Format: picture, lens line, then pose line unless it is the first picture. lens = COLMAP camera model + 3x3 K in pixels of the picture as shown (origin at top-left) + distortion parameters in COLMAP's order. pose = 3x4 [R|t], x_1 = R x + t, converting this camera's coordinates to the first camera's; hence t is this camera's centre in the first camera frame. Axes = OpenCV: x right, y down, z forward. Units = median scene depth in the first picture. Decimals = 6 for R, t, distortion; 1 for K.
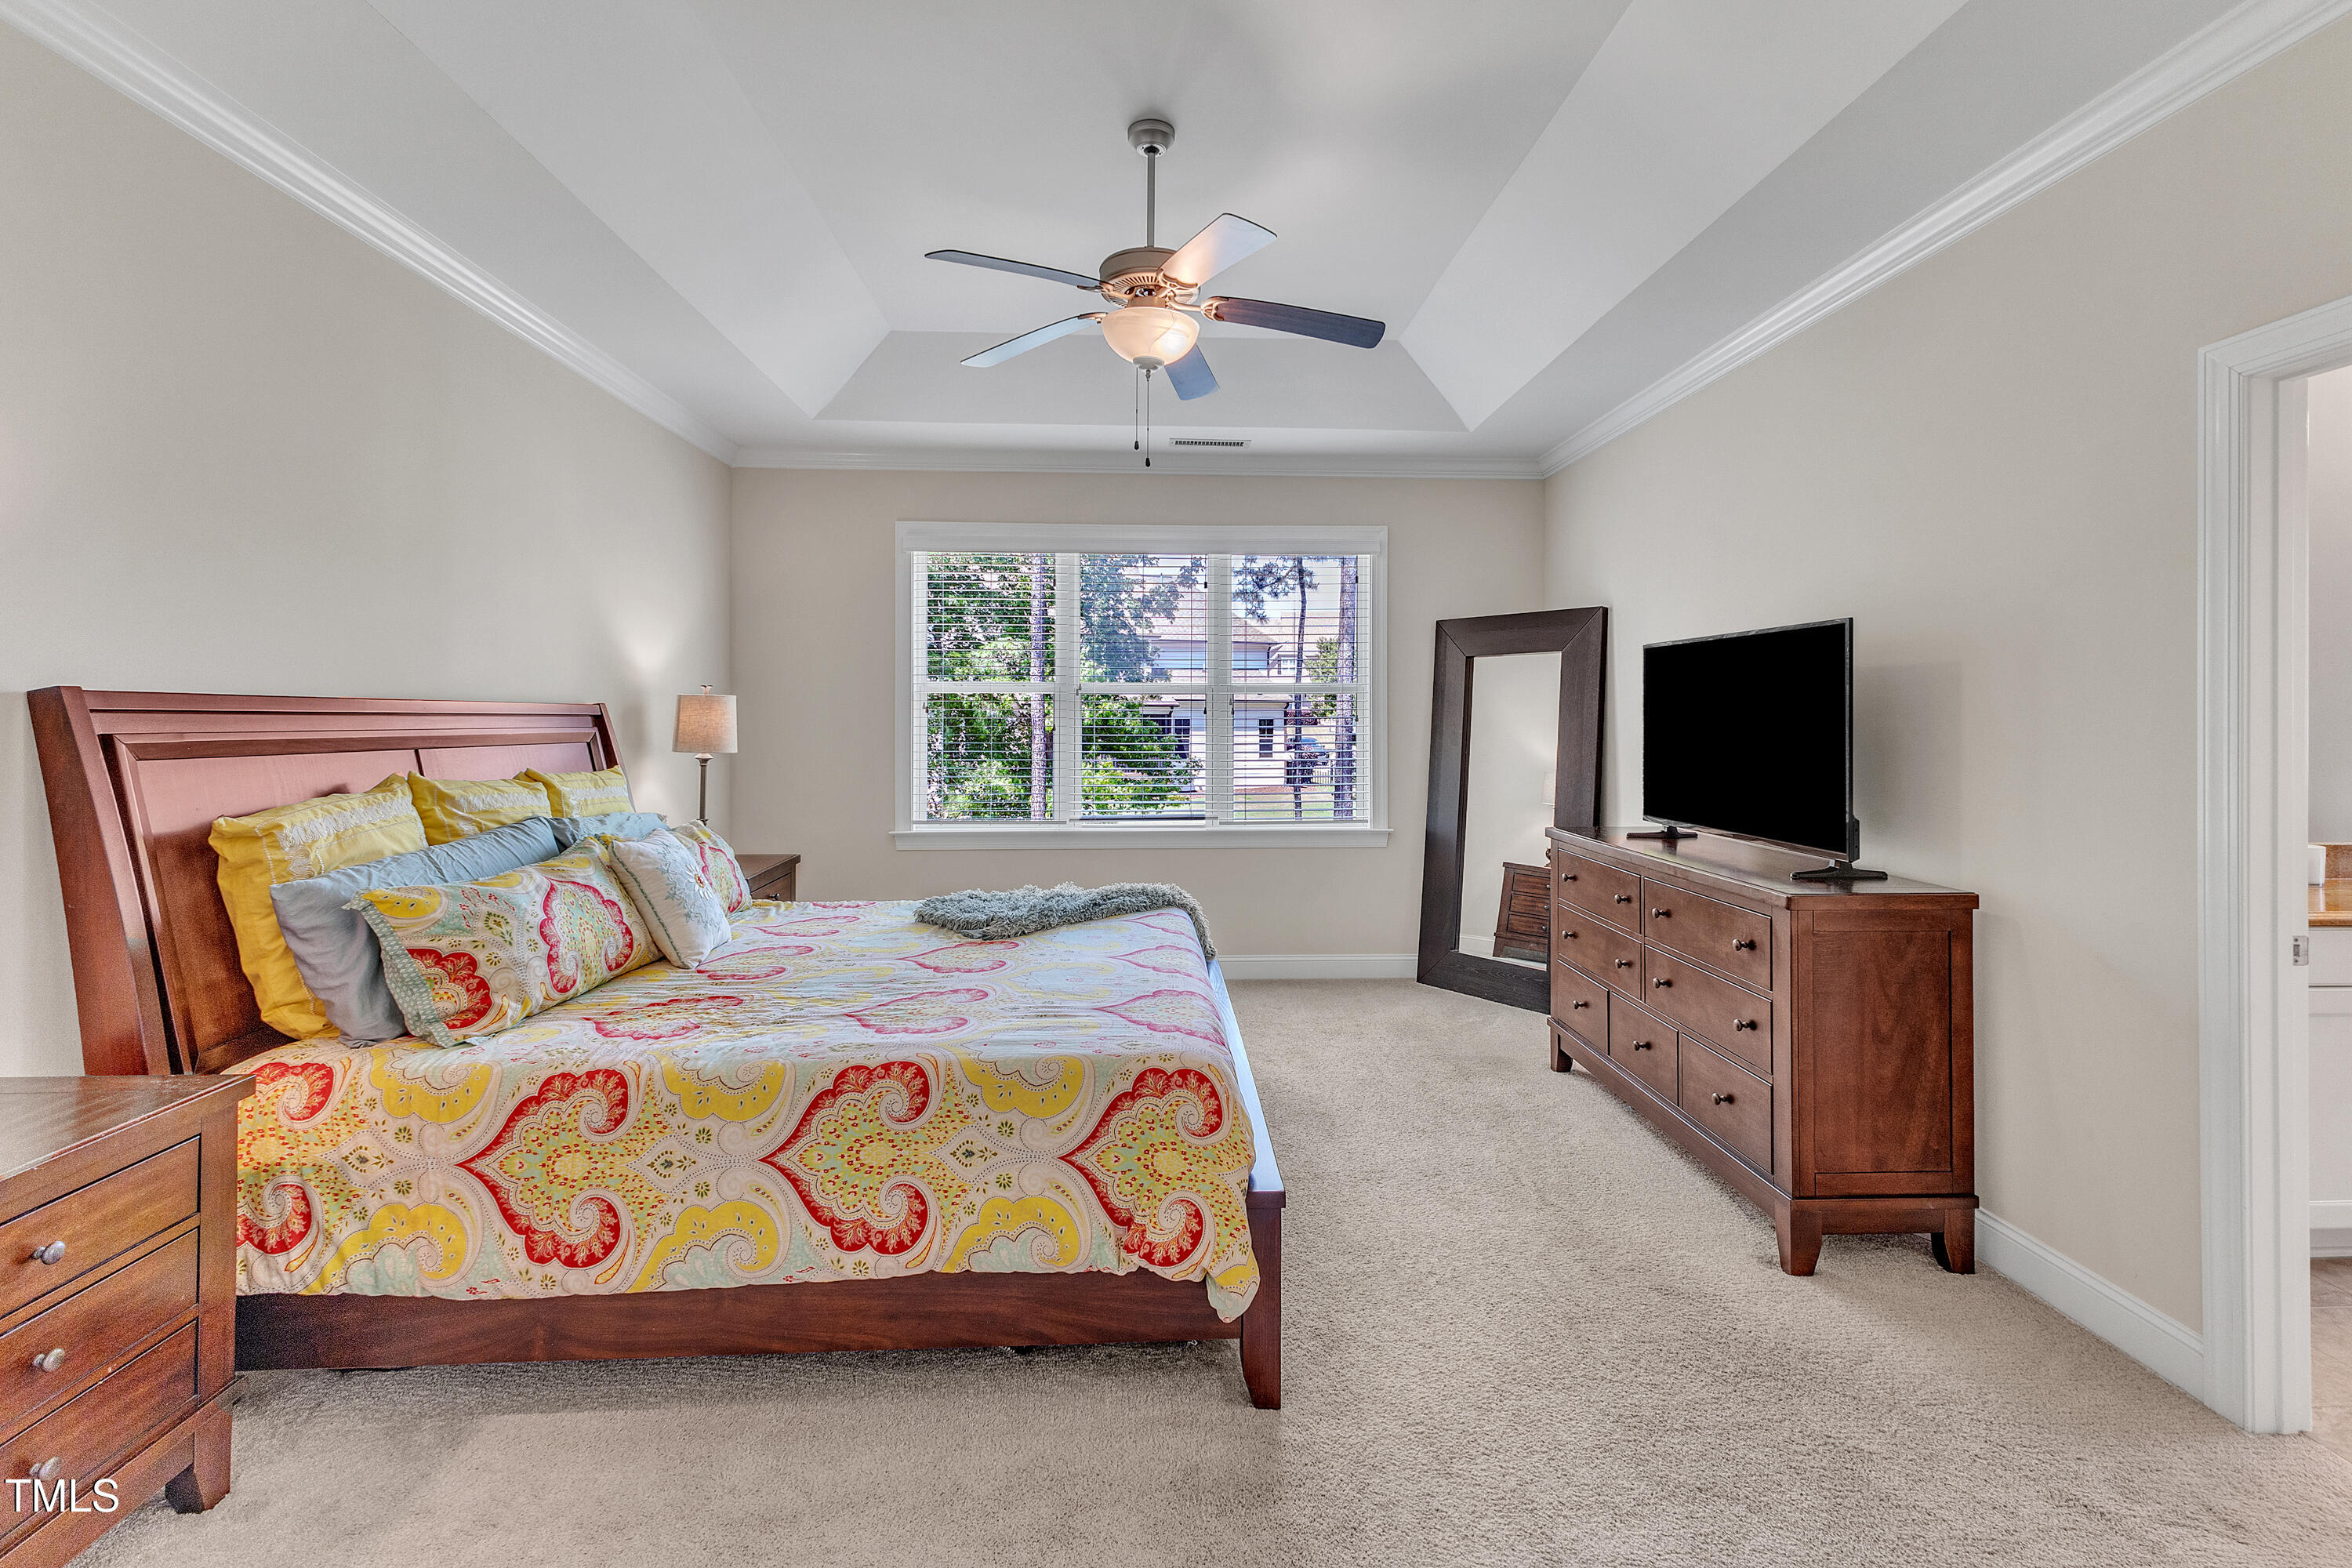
lens RADIAL K [[1032.5, 0, 1186.0], [0, 1032.5, 726.7], [0, 0, 1]] dist [0.004287, 0.000324]
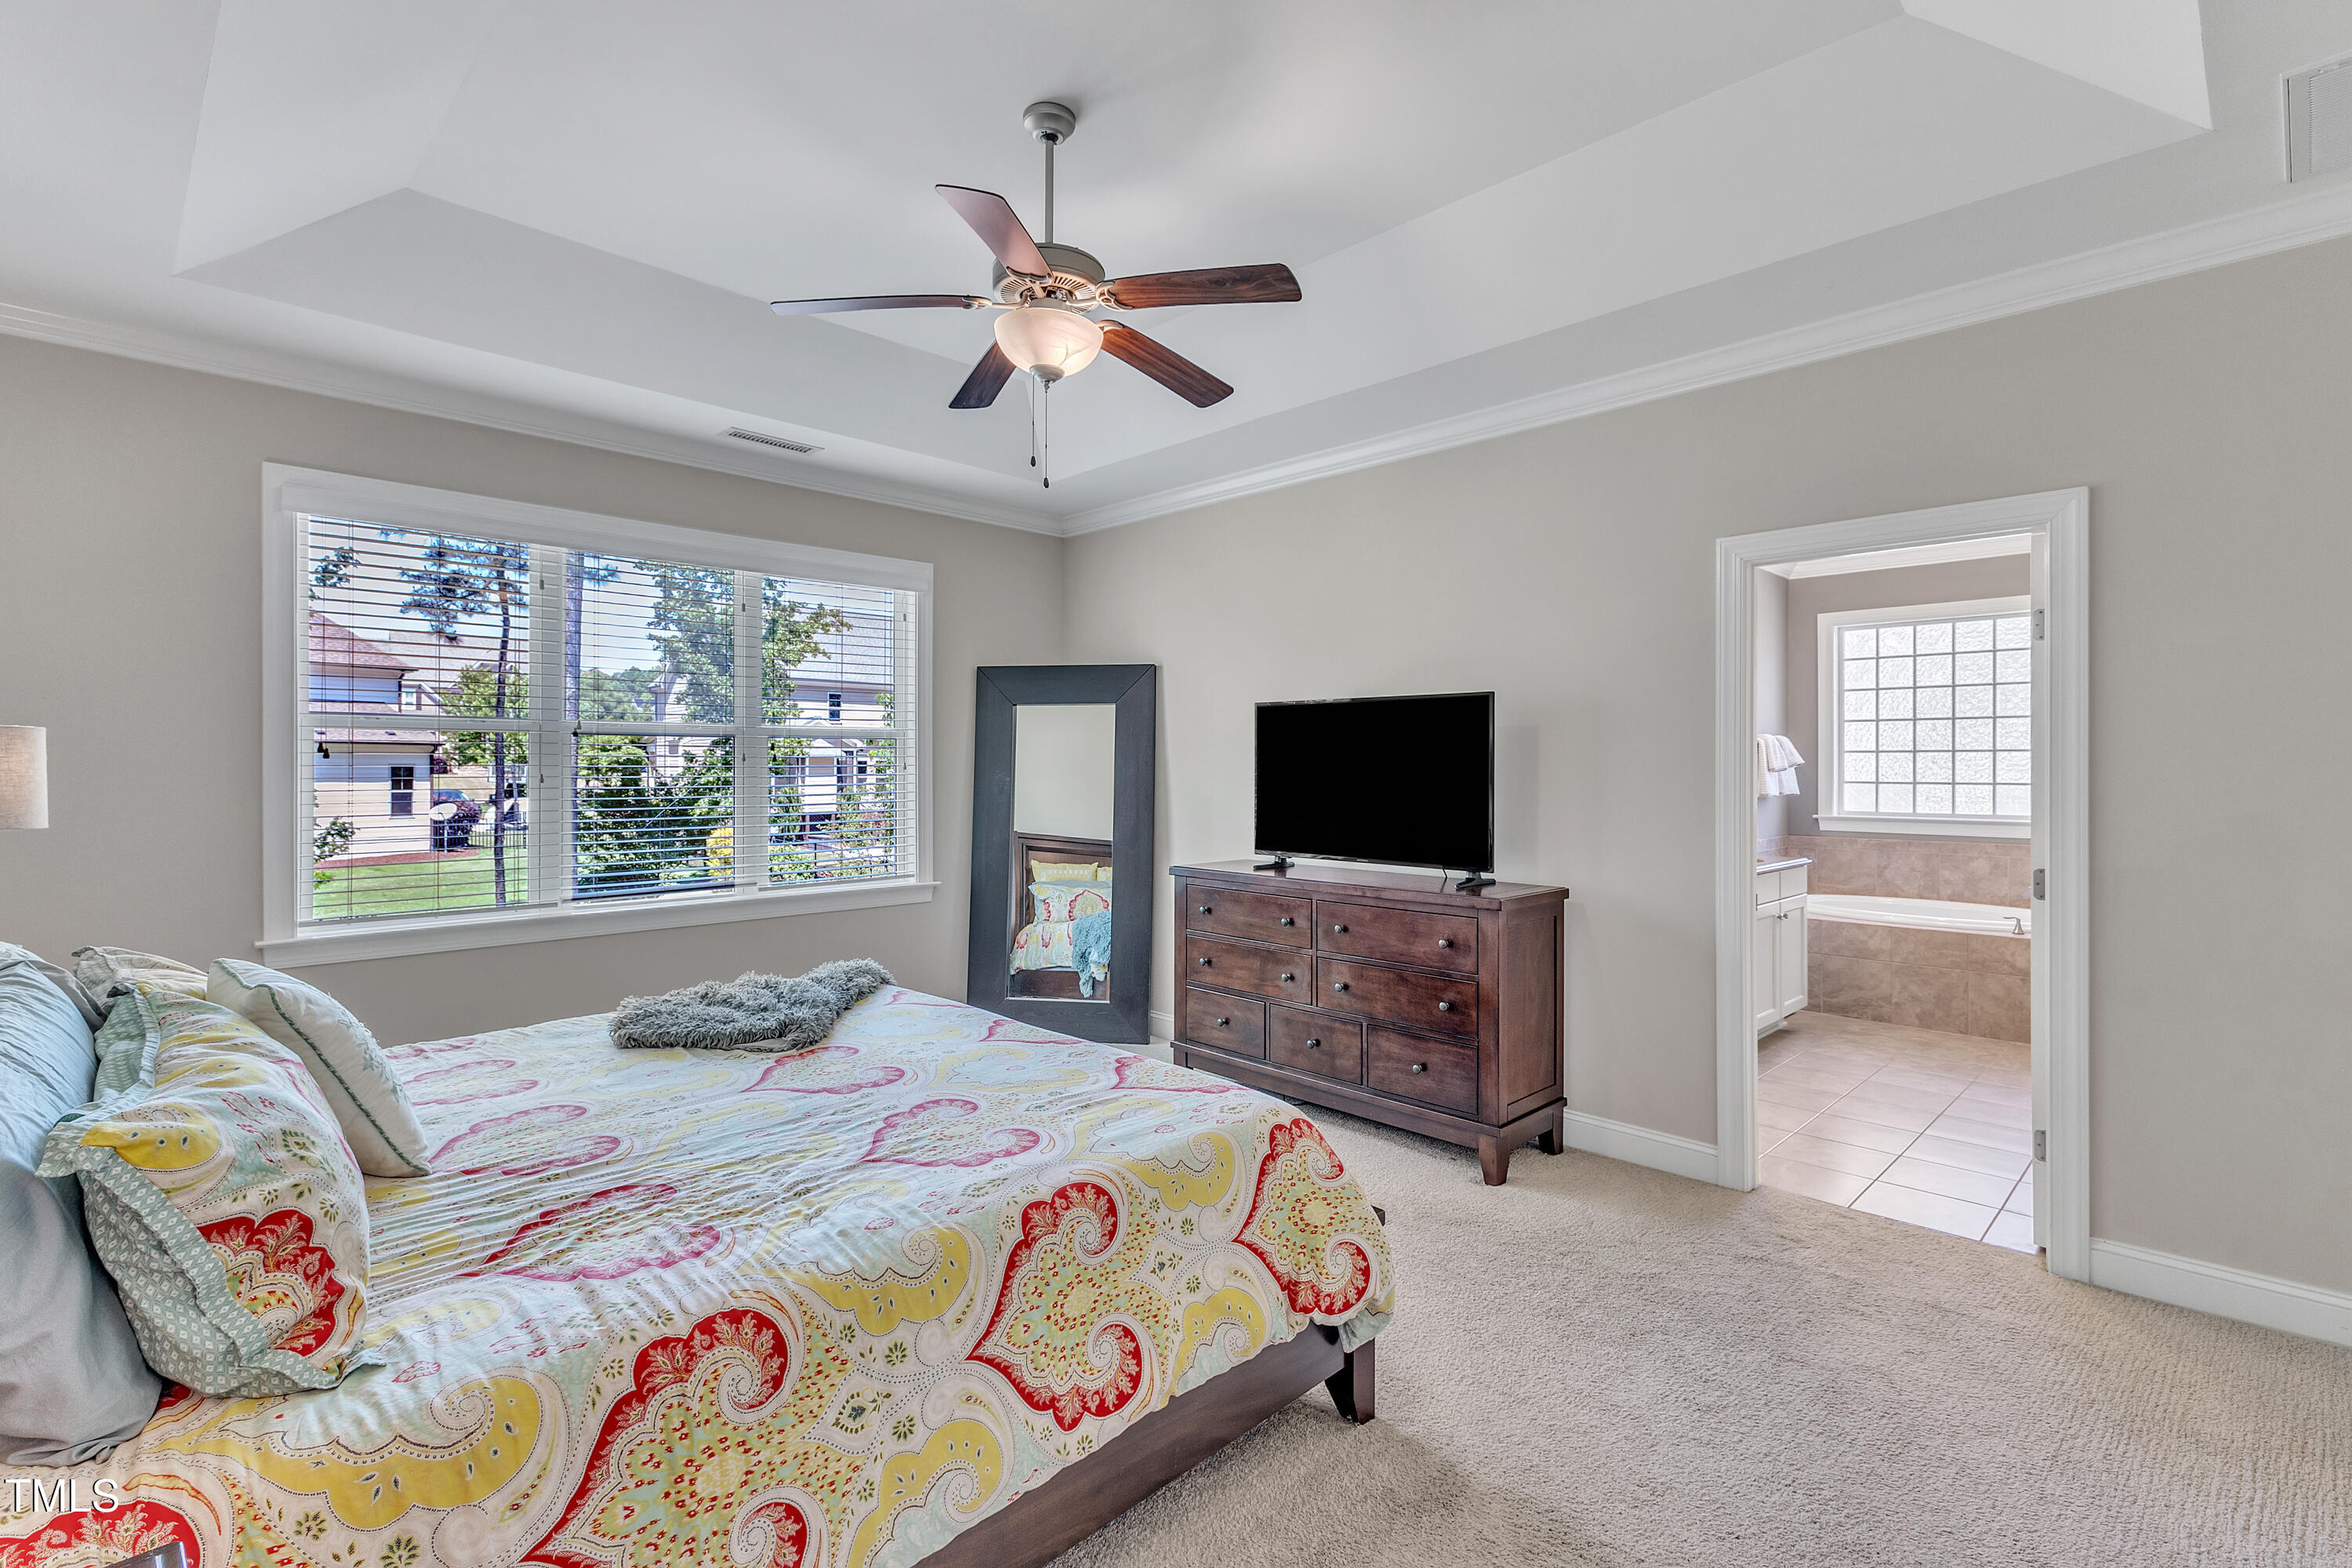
lens RADIAL K [[1075.9, 0, 1158.2], [0, 1075.9, 774.2], [0, 0, 1]] dist [0.005119, -0.000384]
pose [[0.748293, -0.006174, 0.663340, -0.722621], [0.006091, 0.999978, 0.002436, -0.004027], [-0.663341, 0.002218, 0.748314, 0.284930]]
